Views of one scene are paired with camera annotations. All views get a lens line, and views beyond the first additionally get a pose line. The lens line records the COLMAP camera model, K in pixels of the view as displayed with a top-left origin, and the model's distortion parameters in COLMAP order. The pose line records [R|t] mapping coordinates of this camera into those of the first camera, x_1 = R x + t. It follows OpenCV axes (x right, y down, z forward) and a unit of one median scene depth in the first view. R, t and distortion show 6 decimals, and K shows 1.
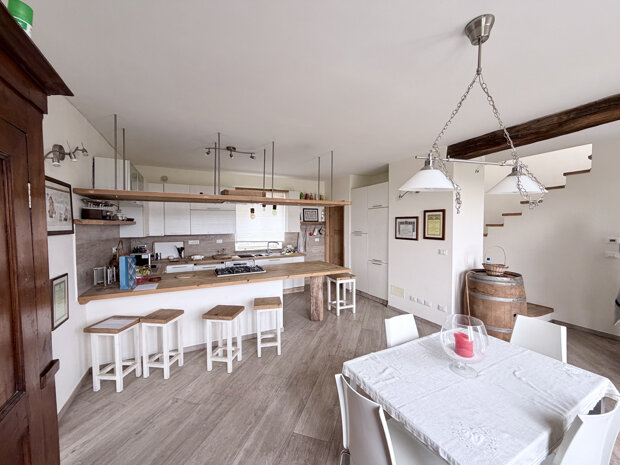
lens RADIAL K [[247.5, 0, 308.4], [0, 247.5, 232.7], [0, 0, 1]] dist [-0.001209, 0.000419]
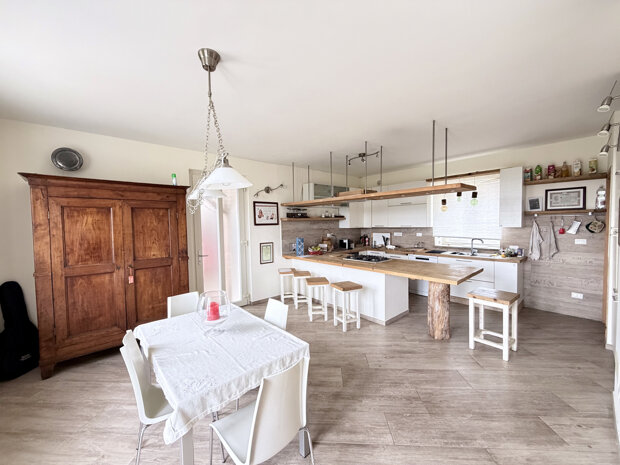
lens RADIAL K [[247.5, 0, 308.4], [0, 247.5, 232.7], [0, 0, 1]] dist [-0.001209, 0.000419]
pose [[0.255357, 0.041638, -0.965950, 0.565456], [-0.013191, 0.999129, 0.039581, -0.007848], [0.966757, 0.002635, 0.255684, 0.325328]]
